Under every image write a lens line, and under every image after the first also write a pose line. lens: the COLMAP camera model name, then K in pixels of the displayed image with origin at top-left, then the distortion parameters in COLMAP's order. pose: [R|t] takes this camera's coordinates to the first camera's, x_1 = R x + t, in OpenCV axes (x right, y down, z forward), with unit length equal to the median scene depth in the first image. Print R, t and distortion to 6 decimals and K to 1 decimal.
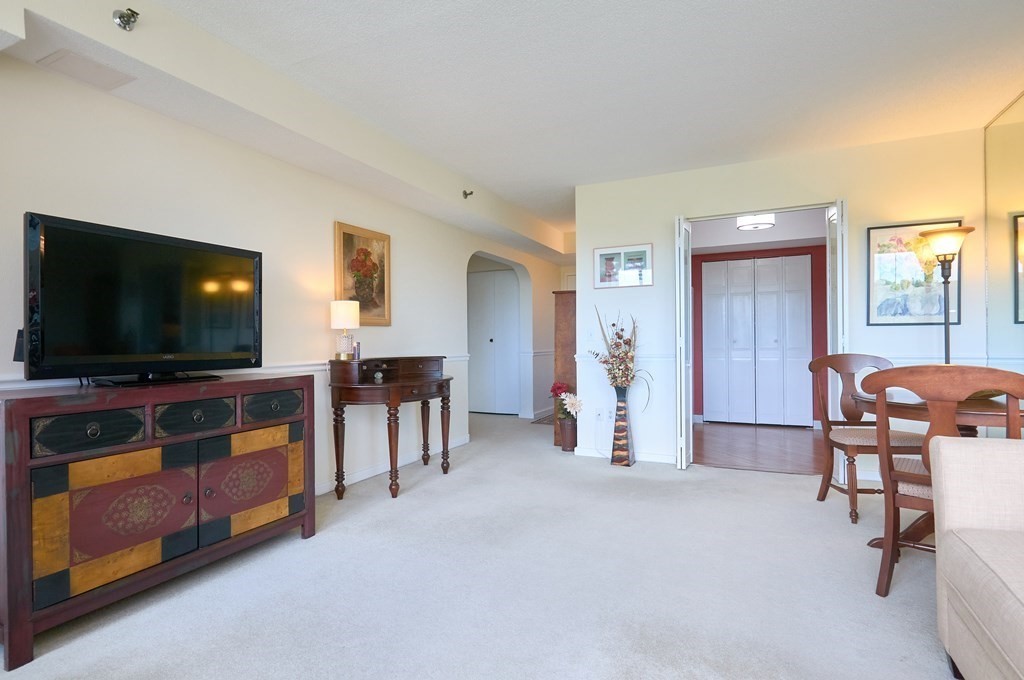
lens RADIAL K [[508.7, 0, 530.6], [0, 508.7, 340.0], [0, 0, 1]] dist [0.001899, 0.000485]
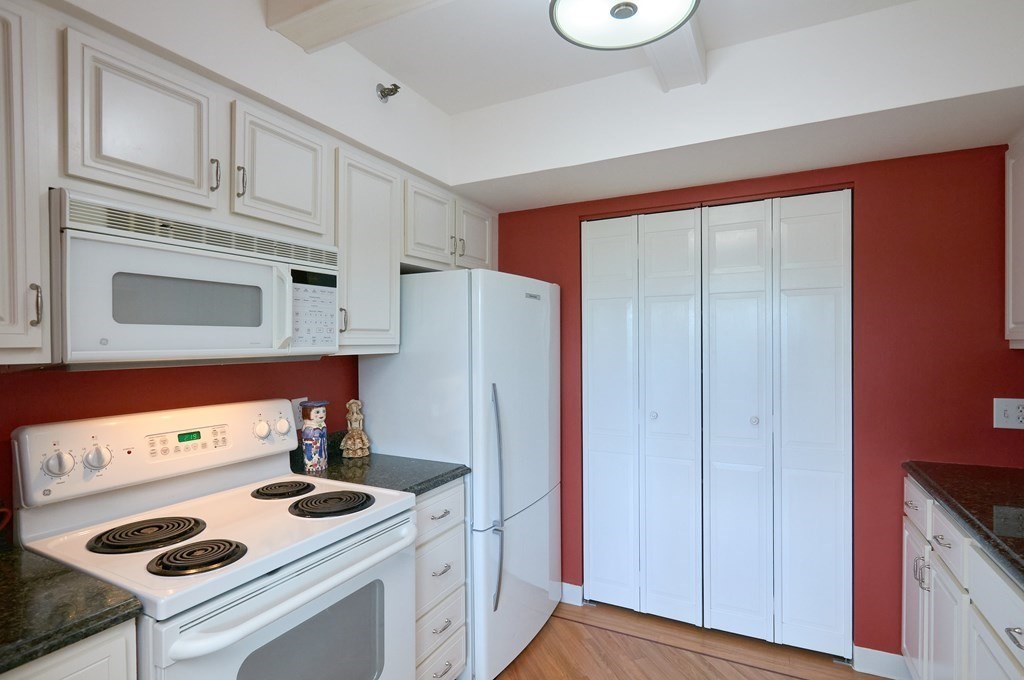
lens RADIAL K [[508.7, 0, 521.4], [0, 508.7, 346.6], [0, 0, 1]] dist [0.001899, 0.000485]
pose [[0.998893, -0.003354, -0.046911, 0.312986], [0.003634, 0.999976, 0.005879, -0.053160], [0.046890, -0.006043, 0.998882, 0.586591]]
